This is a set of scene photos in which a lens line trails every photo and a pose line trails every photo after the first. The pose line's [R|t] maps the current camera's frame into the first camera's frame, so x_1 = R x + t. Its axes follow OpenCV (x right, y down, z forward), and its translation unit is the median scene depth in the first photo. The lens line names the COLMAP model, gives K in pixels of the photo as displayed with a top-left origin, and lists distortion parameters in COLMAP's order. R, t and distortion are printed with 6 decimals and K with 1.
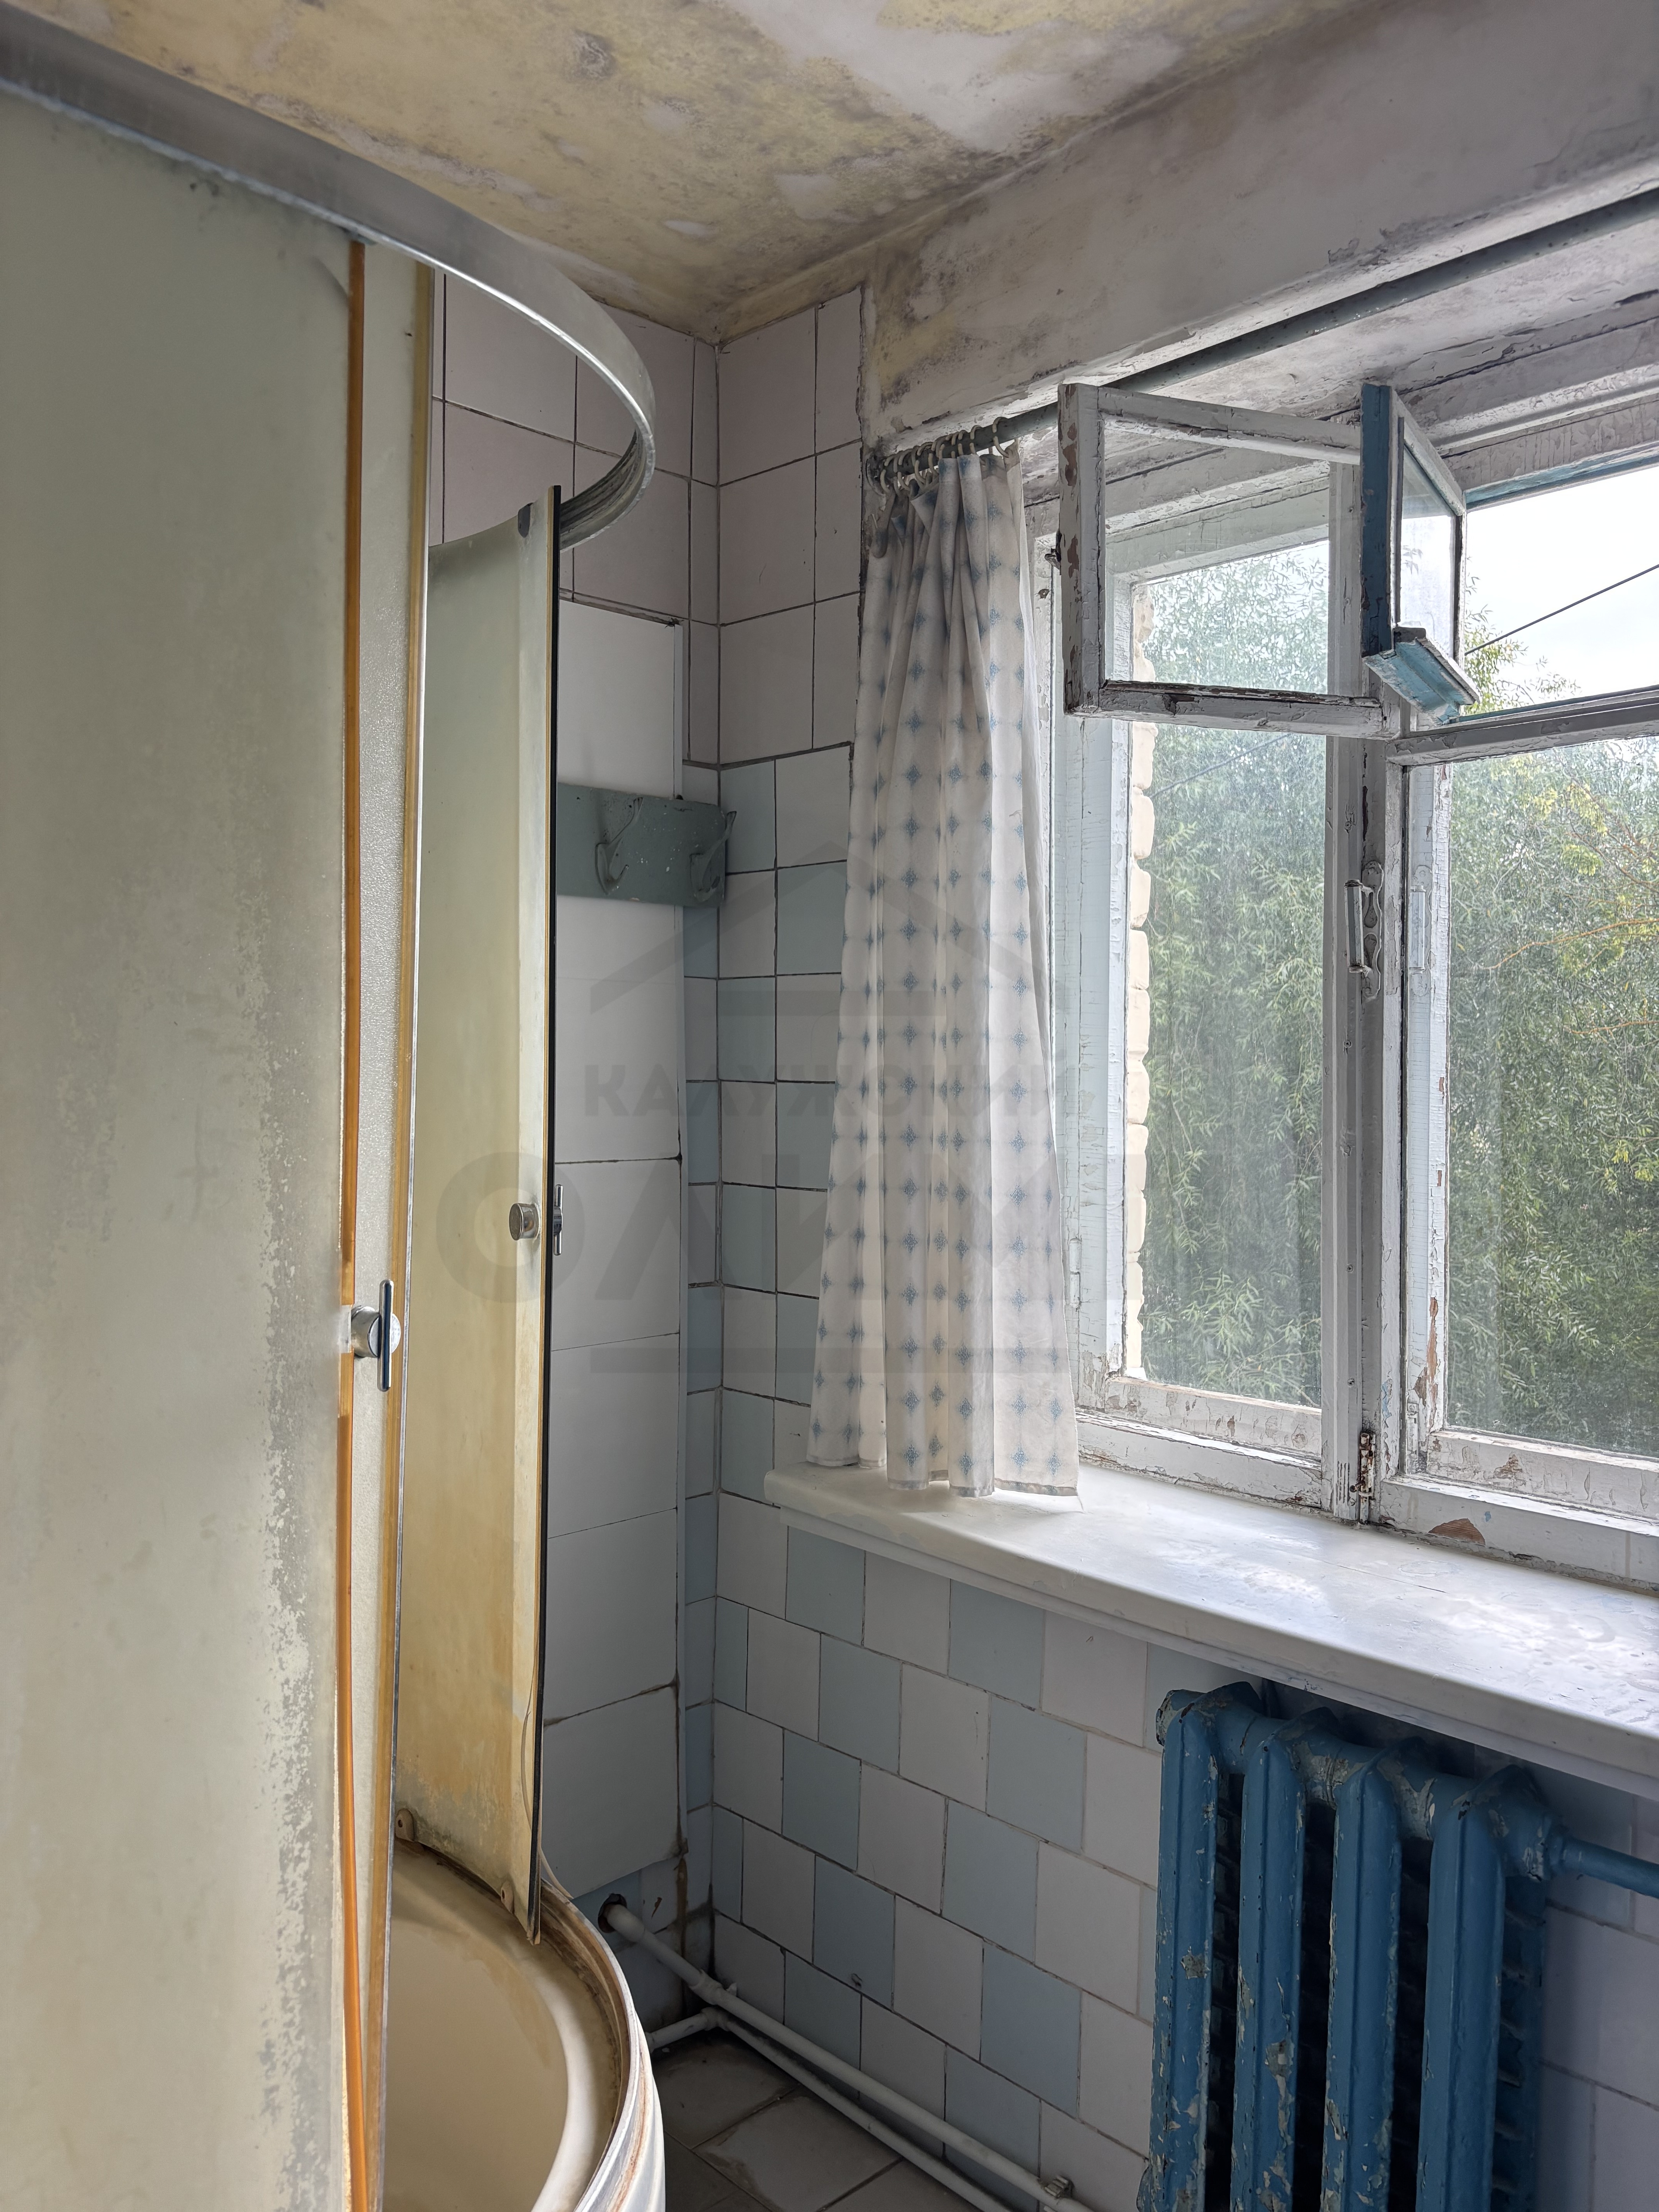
lens RADIAL K [[1700.5, 0, 841.6], [0, 1700.5, 1101.0], [0, 0, 1]] dist [0.029623, -0.009913]
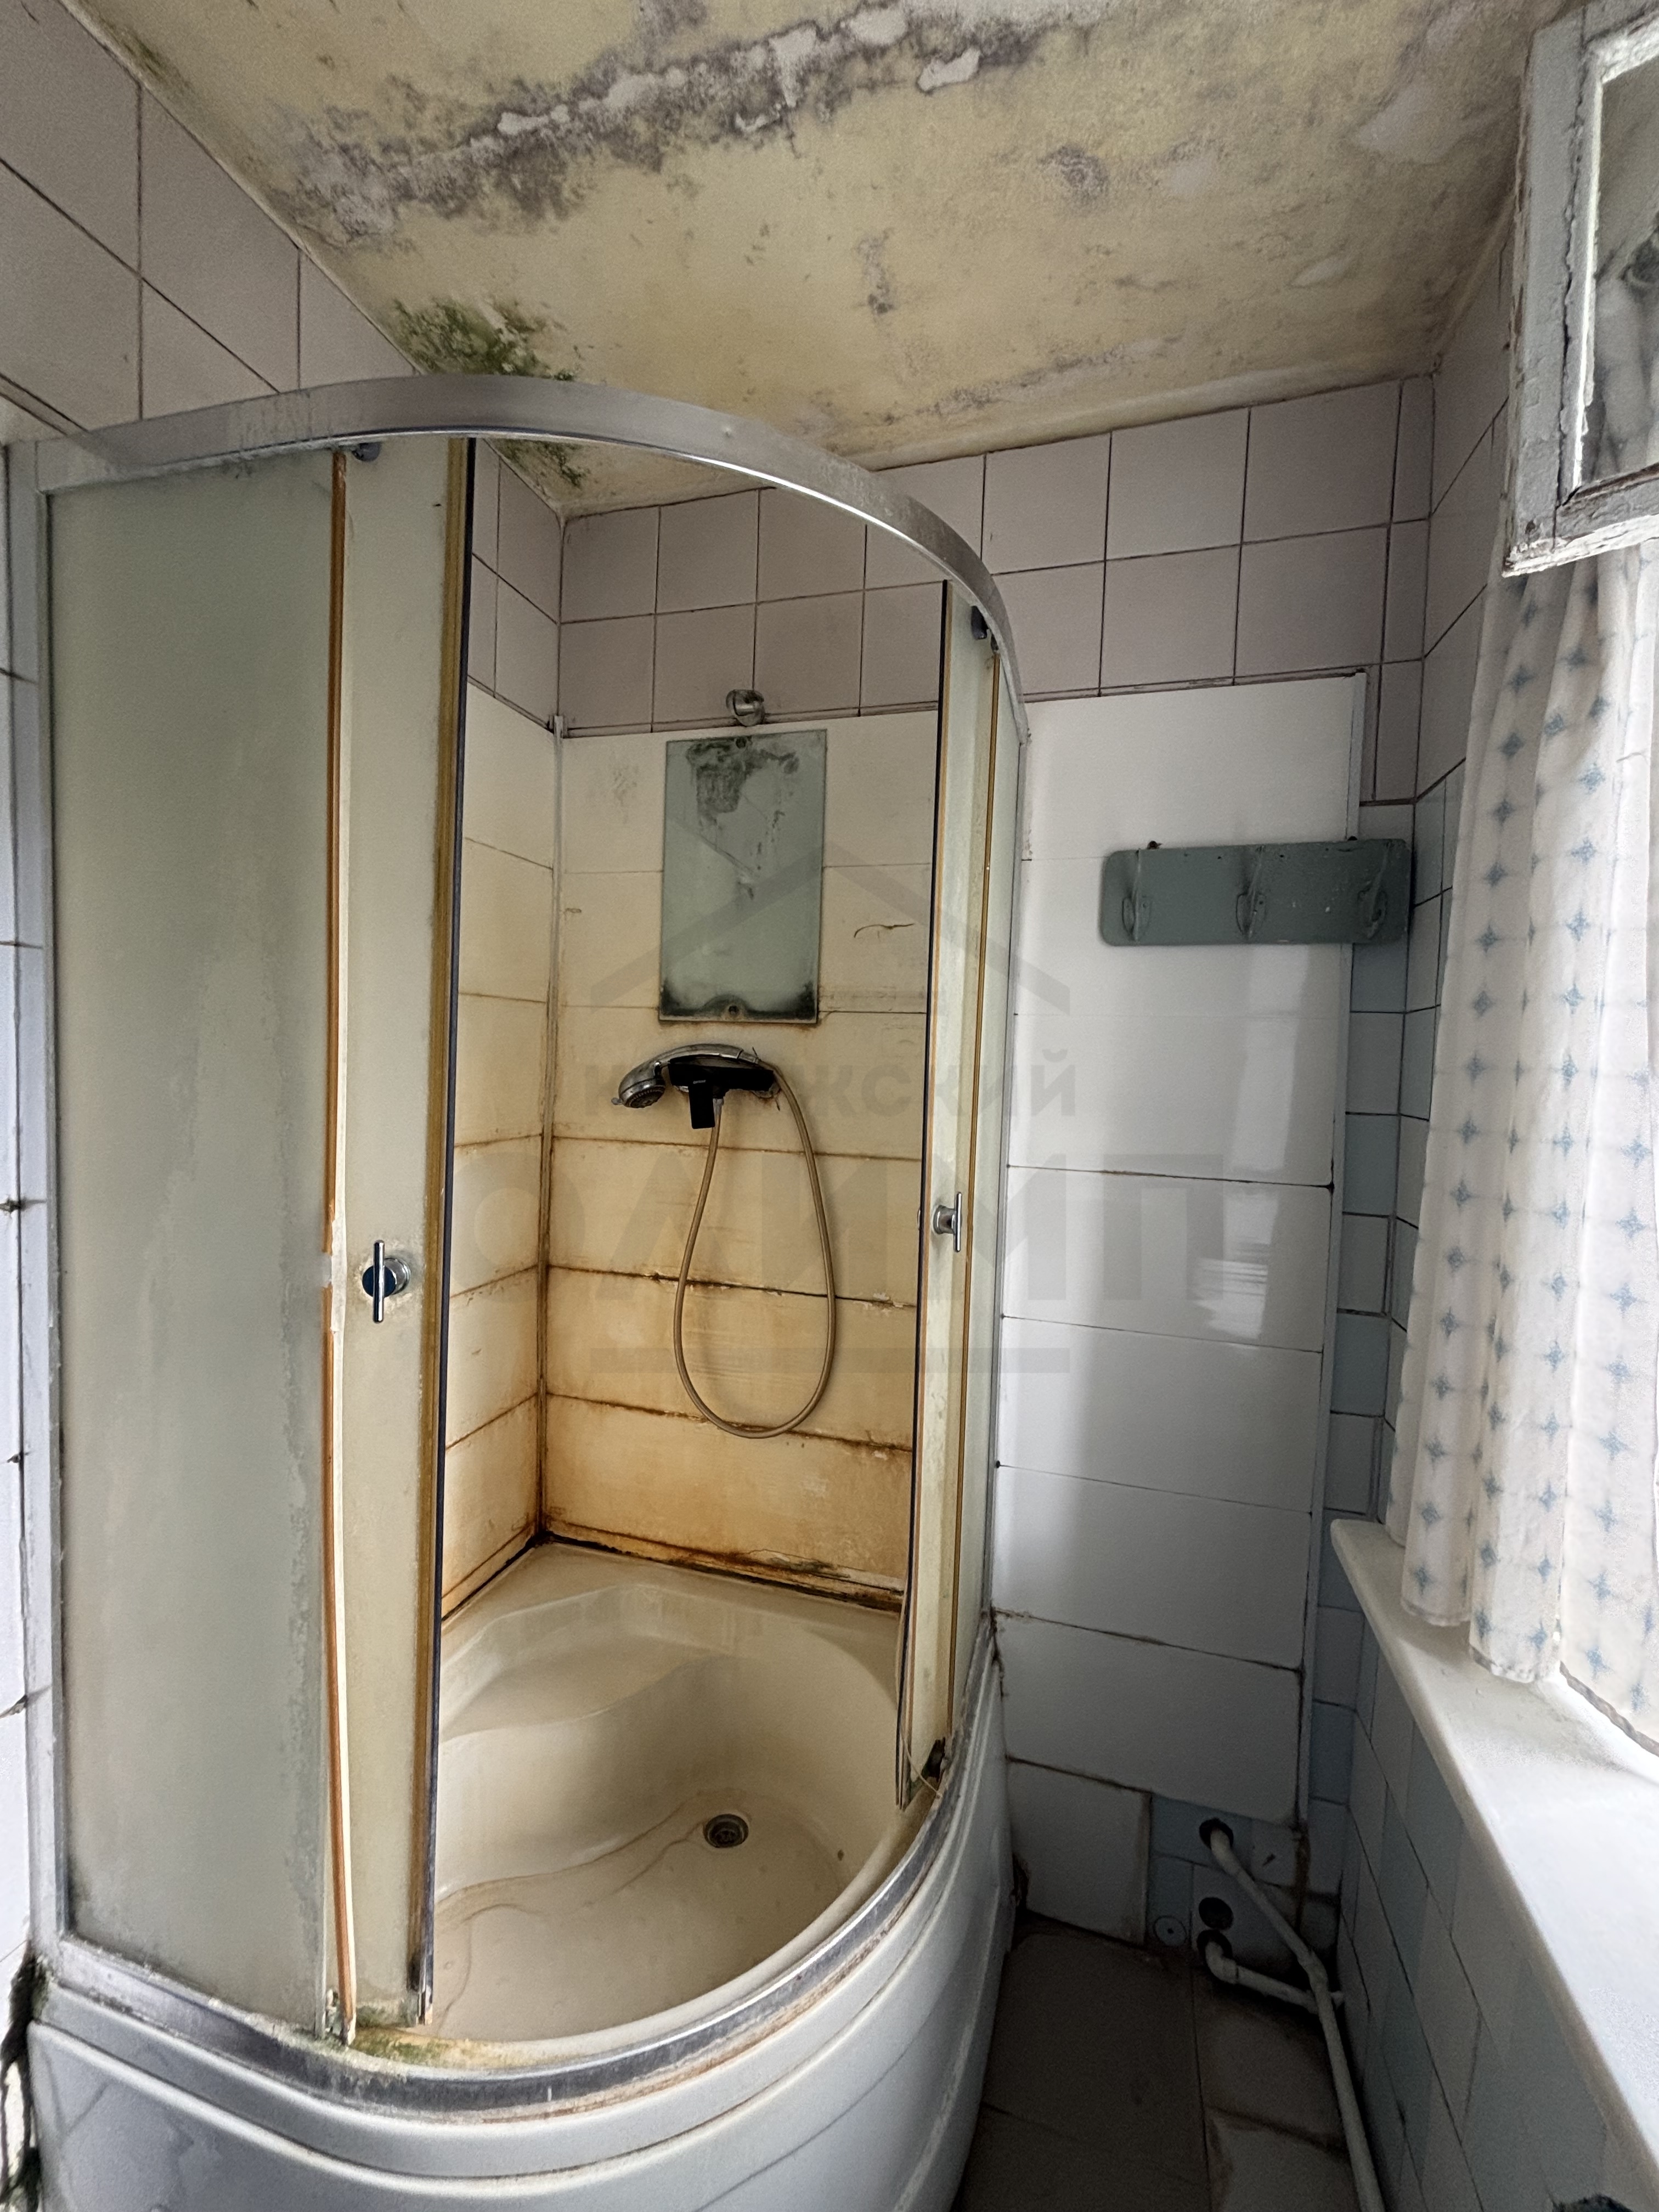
lens RADIAL K [[894.0, 0, 826.1], [0, 894.0, 1104.4], [0, 0, 1]] dist [0.000253, 0.000542]
pose [[0.474762, 0.048869, -0.878757, 0.271444], [-0.048519, 0.998392, 0.029309, -0.020001], [0.878776, 0.028721, 0.476369, 0.525766]]
